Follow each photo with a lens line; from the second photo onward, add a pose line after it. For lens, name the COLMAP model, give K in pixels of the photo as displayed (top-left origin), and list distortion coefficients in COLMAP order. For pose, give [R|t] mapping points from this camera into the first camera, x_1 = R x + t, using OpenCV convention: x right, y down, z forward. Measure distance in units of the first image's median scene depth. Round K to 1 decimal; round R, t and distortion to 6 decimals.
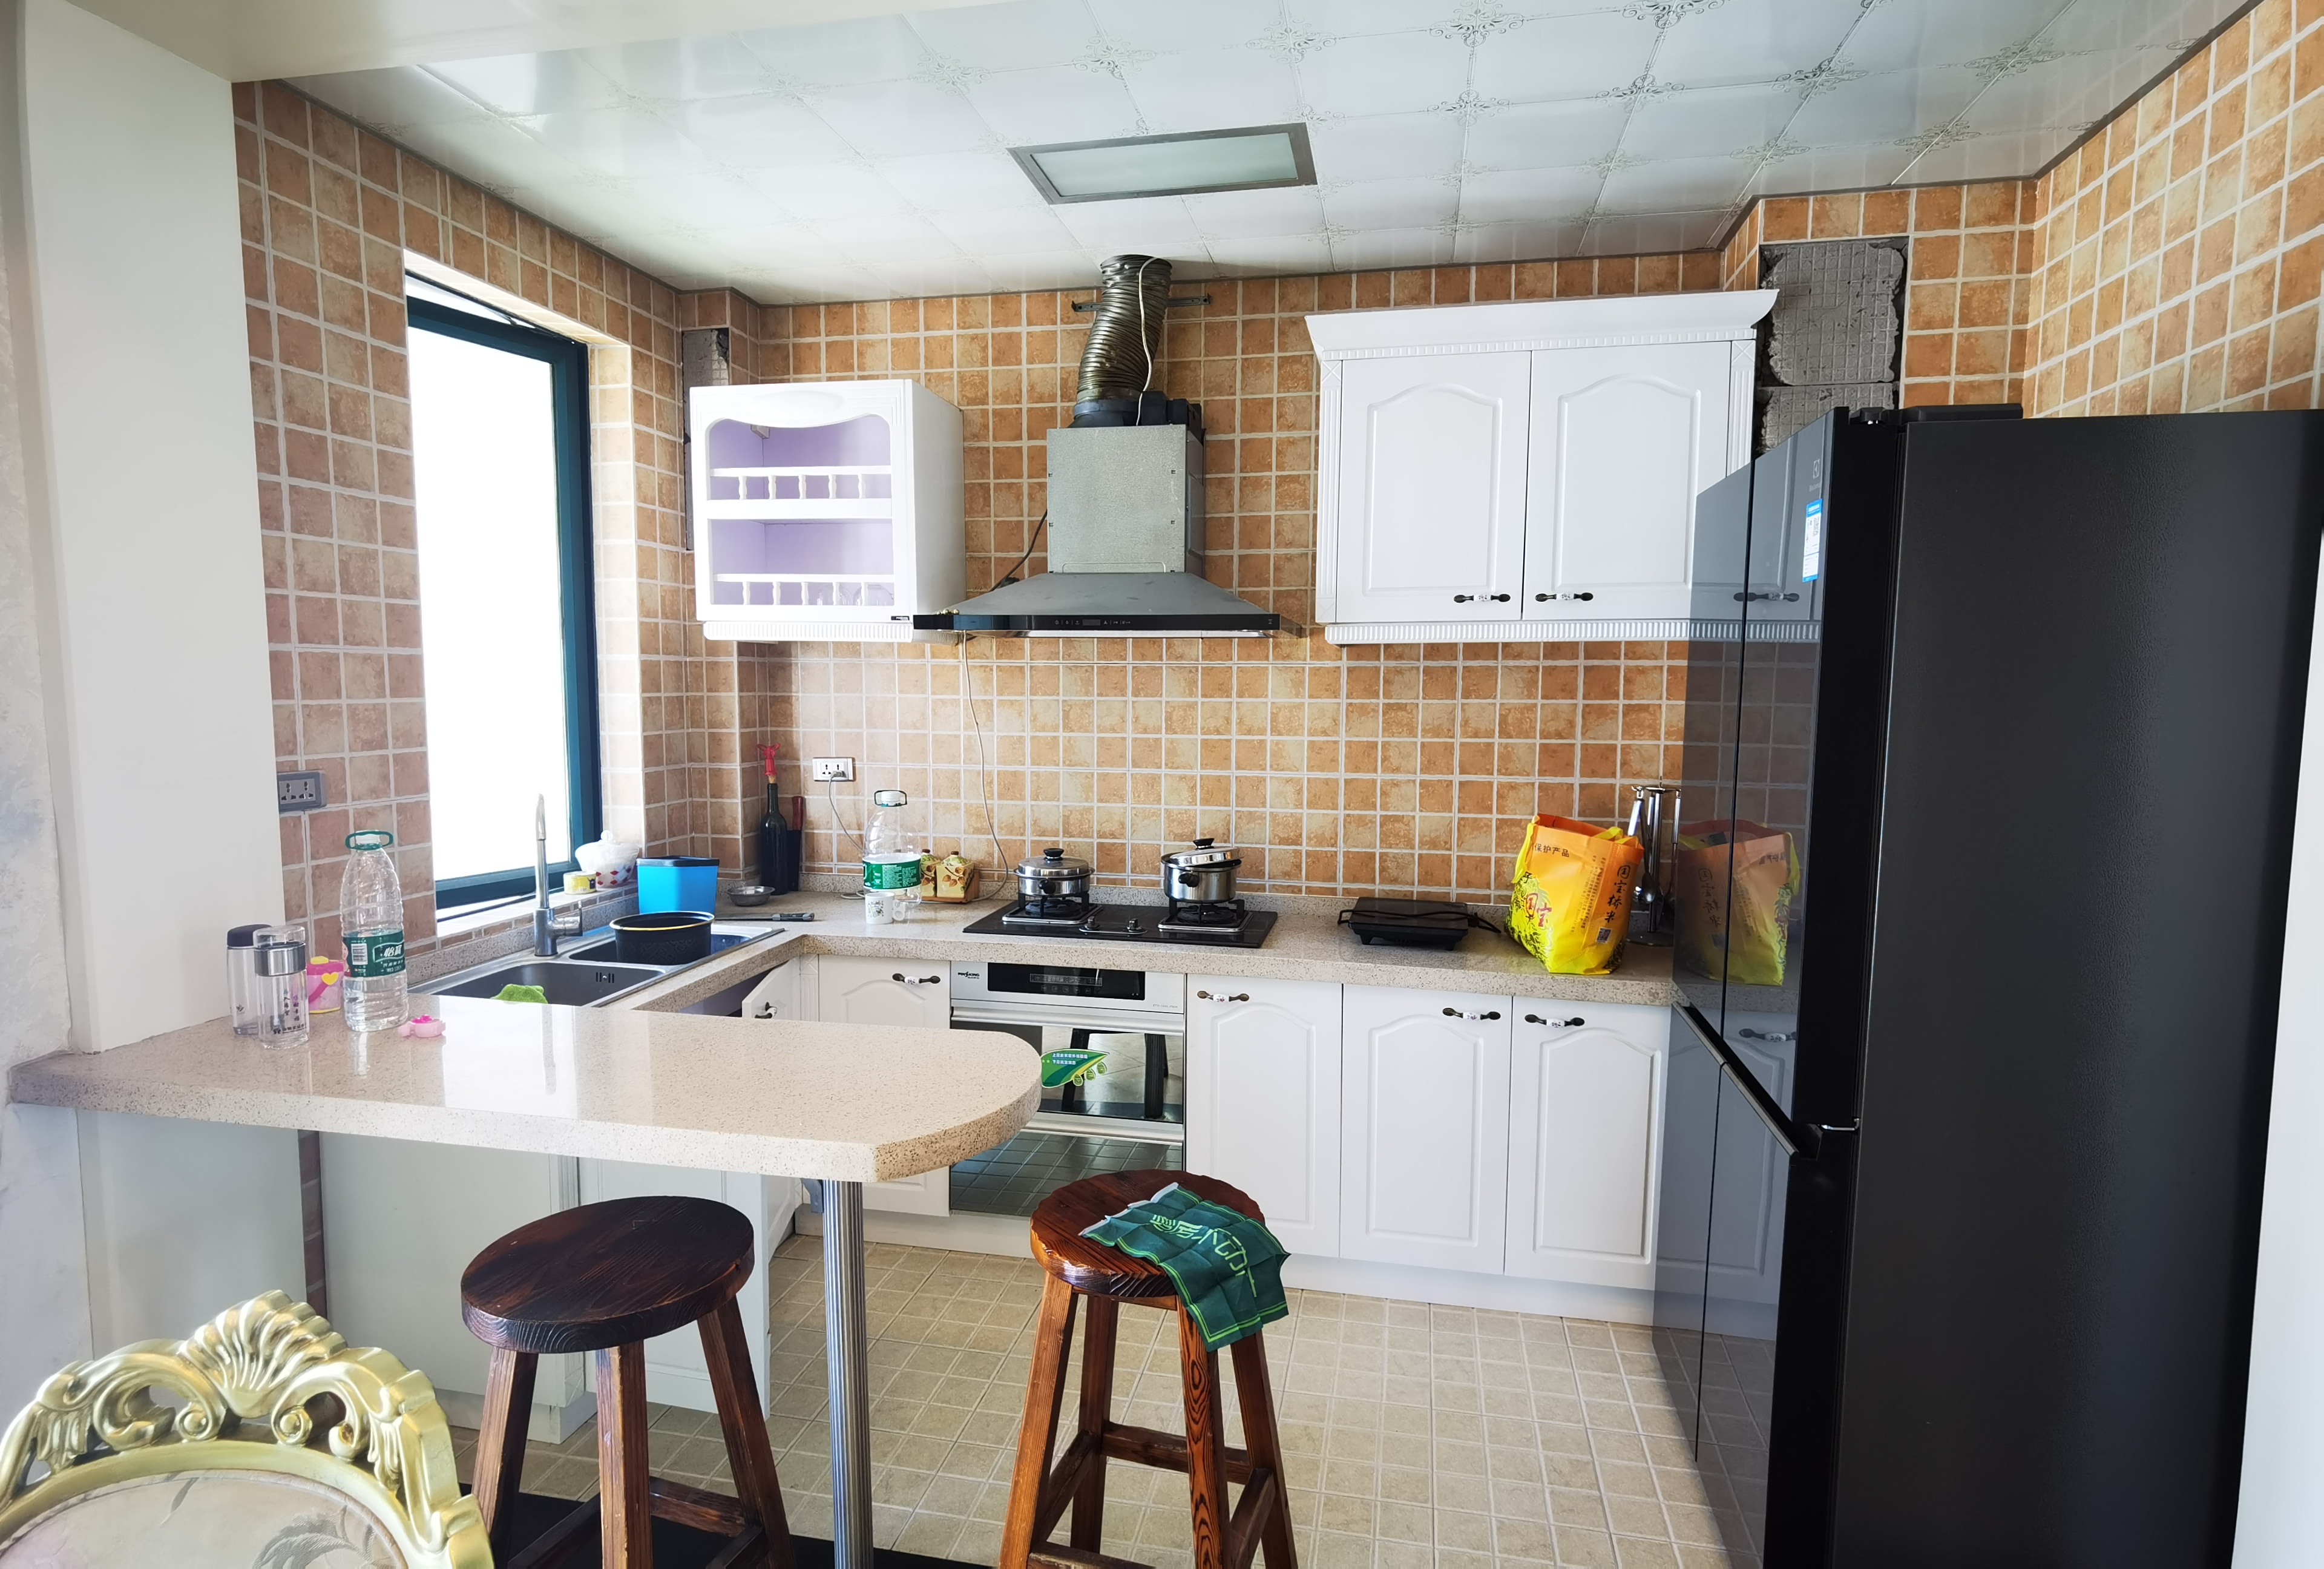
lens RADIAL K [[1205.9, 0, 1170.2], [0, 1205.9, 779.1], [0, 0, 1]] dist [0.005300, 0.000363]
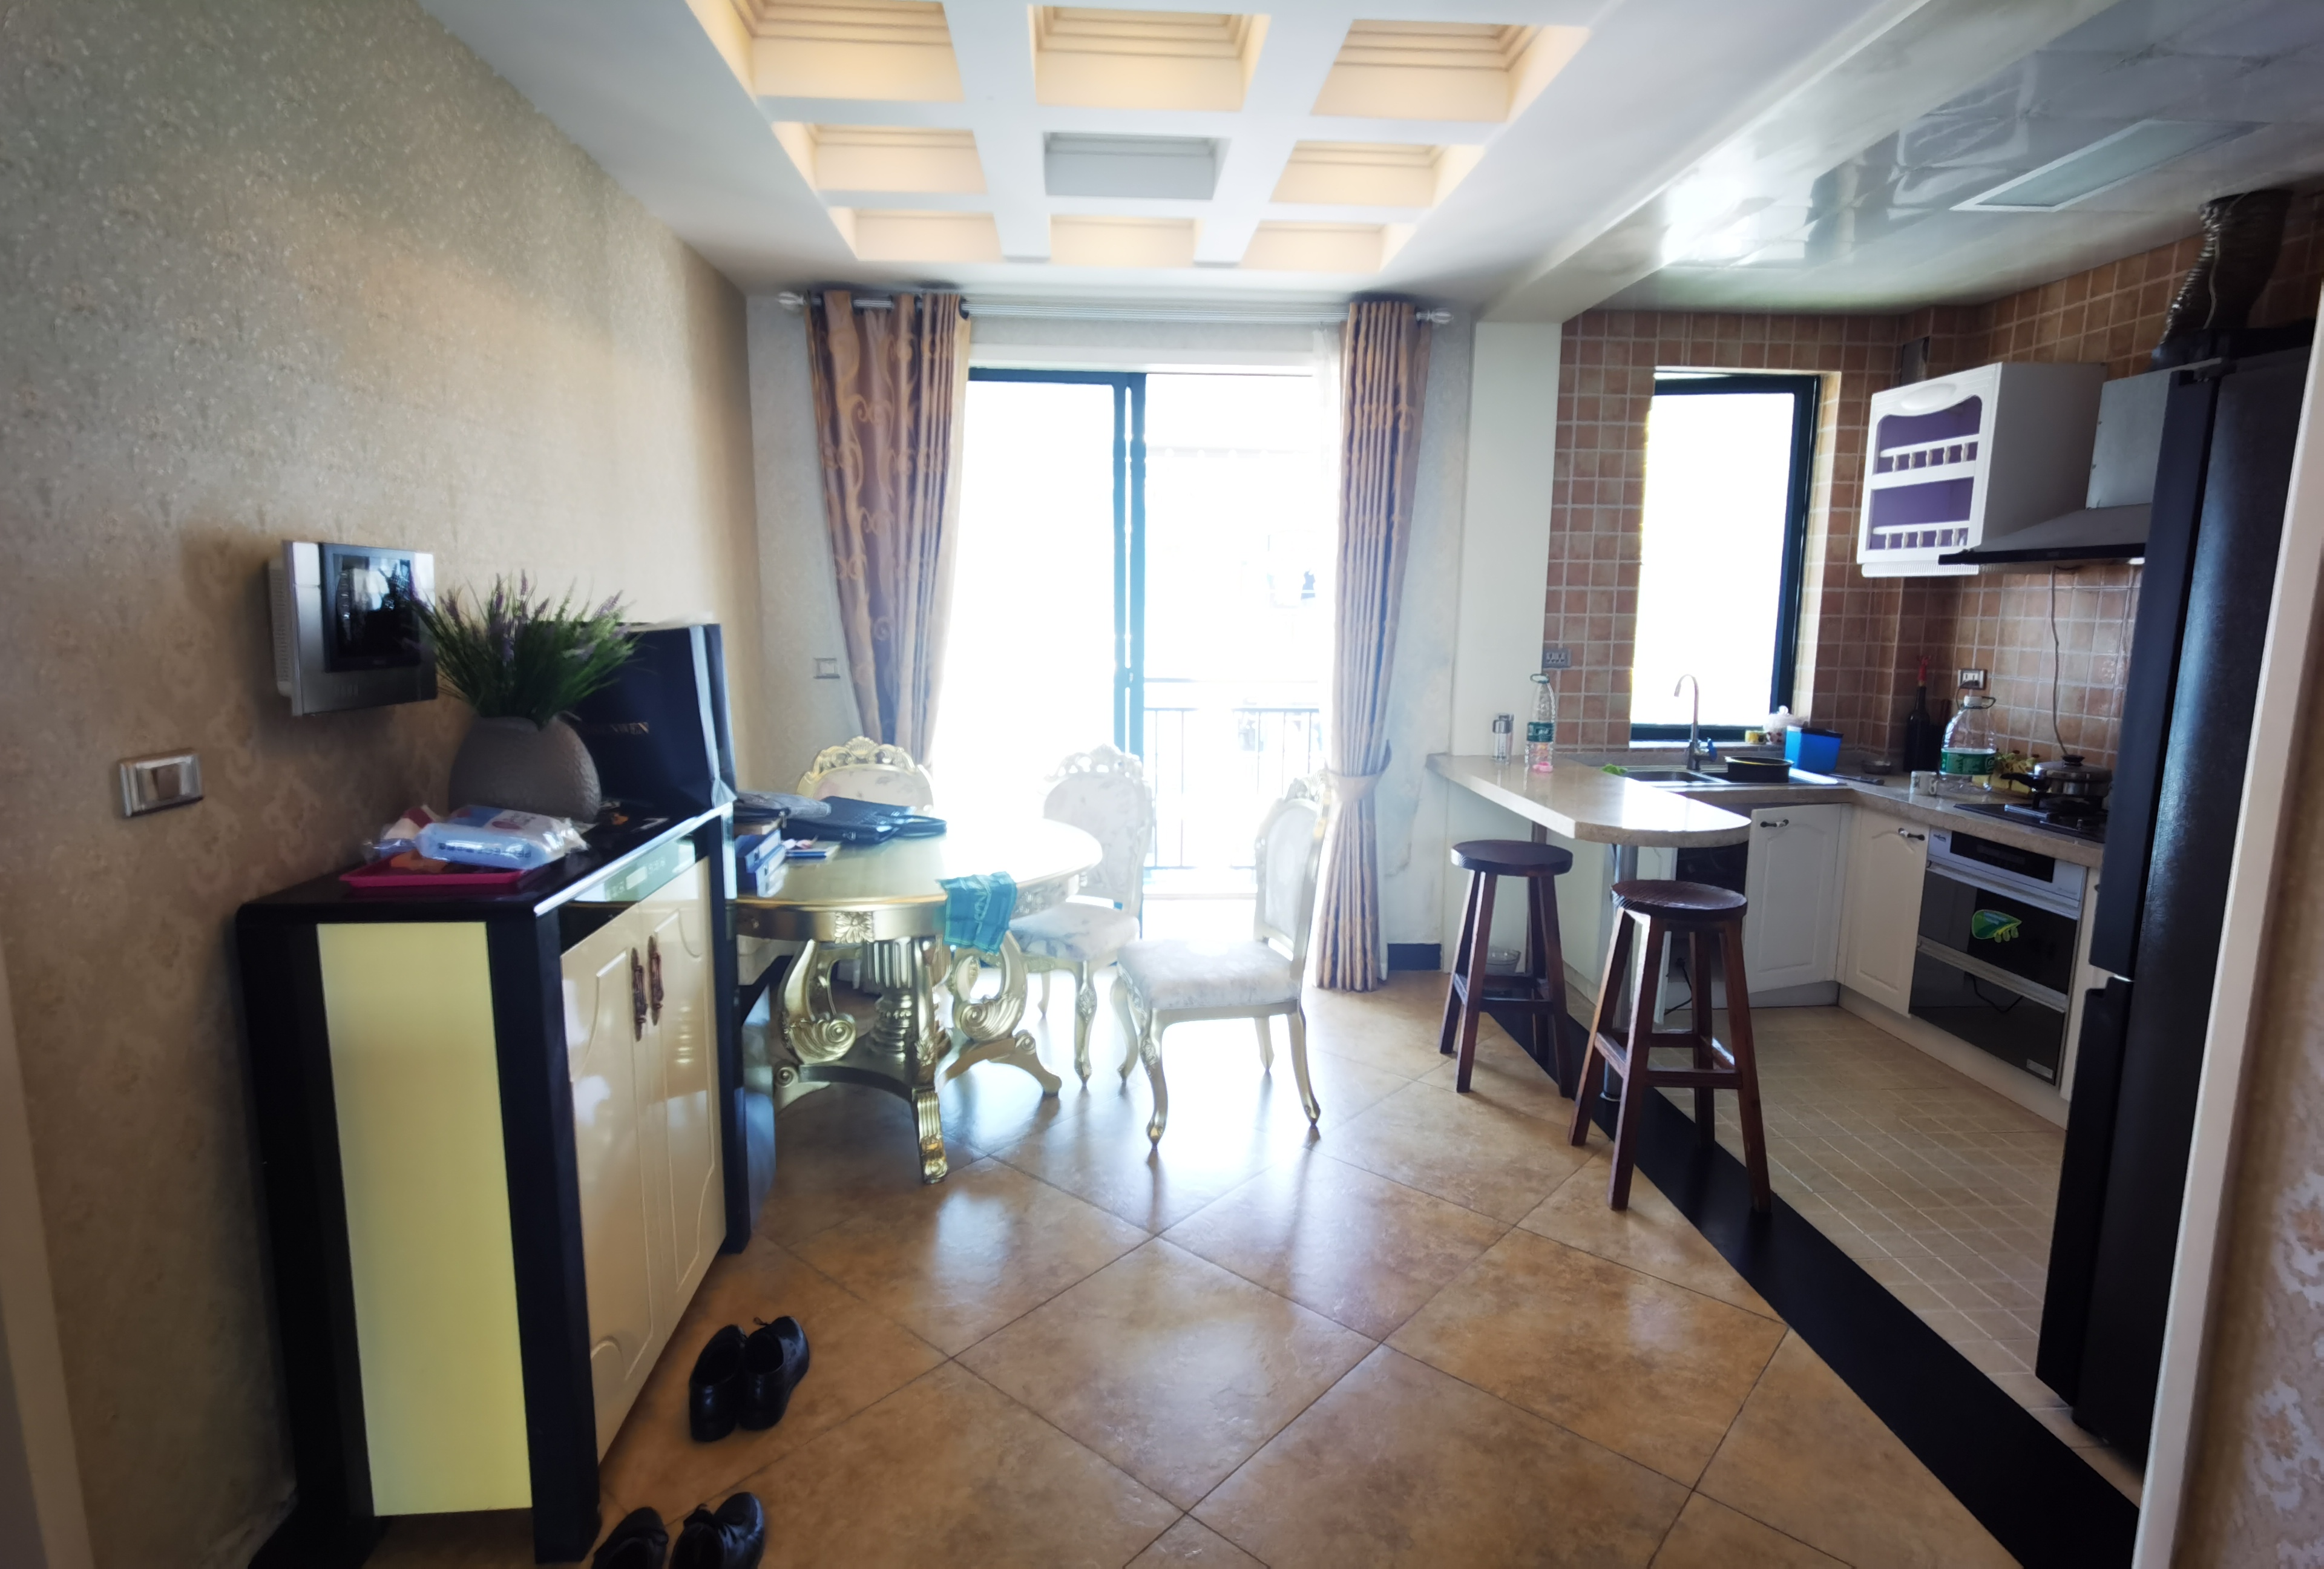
lens RADIAL K [[1205.9, 0, 1183.1], [0, 1205.9, 787.0], [0, 0, 1]] dist [0.005300, 0.000363]
pose [[0.260316, 0.148485, -0.954037, 0.792445], [-0.087728, 0.987654, 0.129780, 0.012260], [0.961530, 0.049912, 0.270129, -0.118622]]
